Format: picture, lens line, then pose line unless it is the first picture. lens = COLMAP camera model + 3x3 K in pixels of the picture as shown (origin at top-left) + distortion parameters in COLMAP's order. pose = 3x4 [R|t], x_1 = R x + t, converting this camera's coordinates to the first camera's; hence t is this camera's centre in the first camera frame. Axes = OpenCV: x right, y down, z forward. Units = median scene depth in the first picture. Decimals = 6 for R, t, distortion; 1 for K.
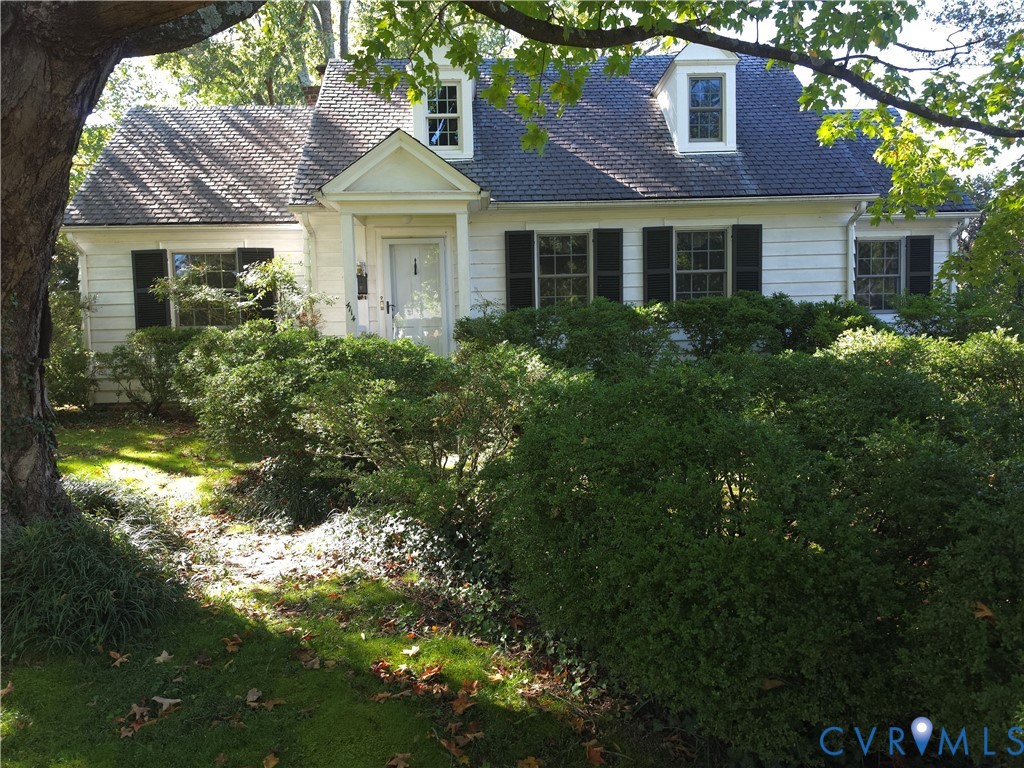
lens RADIAL K [[703.4, 0, 507.1], [0, 703.4, 379.9], [0, 0, 1]] dist [0.071685, -0.080610]
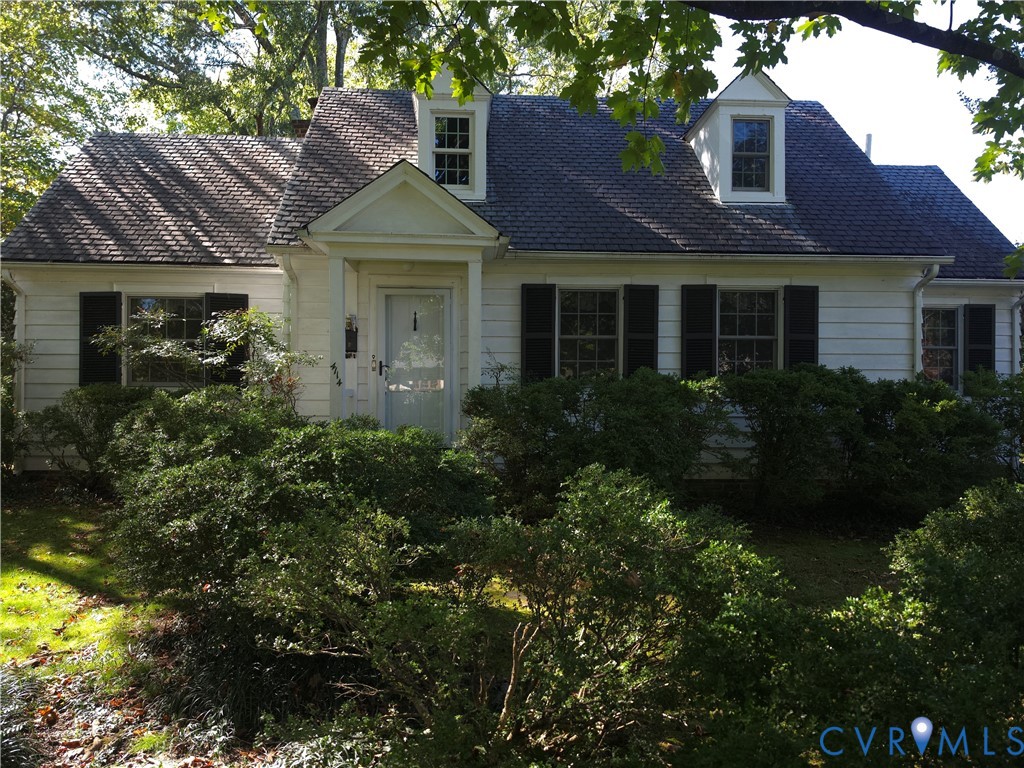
lens RADIAL K [[703.4, 0, 513.7], [0, 703.4, 388.8], [0, 0, 1]] dist [0.071685, -0.080610]
pose [[0.999018, 0.028215, 0.034158, -0.038332], [-0.026171, 0.997922, -0.058879, -0.032826], [-0.035748, 0.057928, 0.997681, 0.153316]]
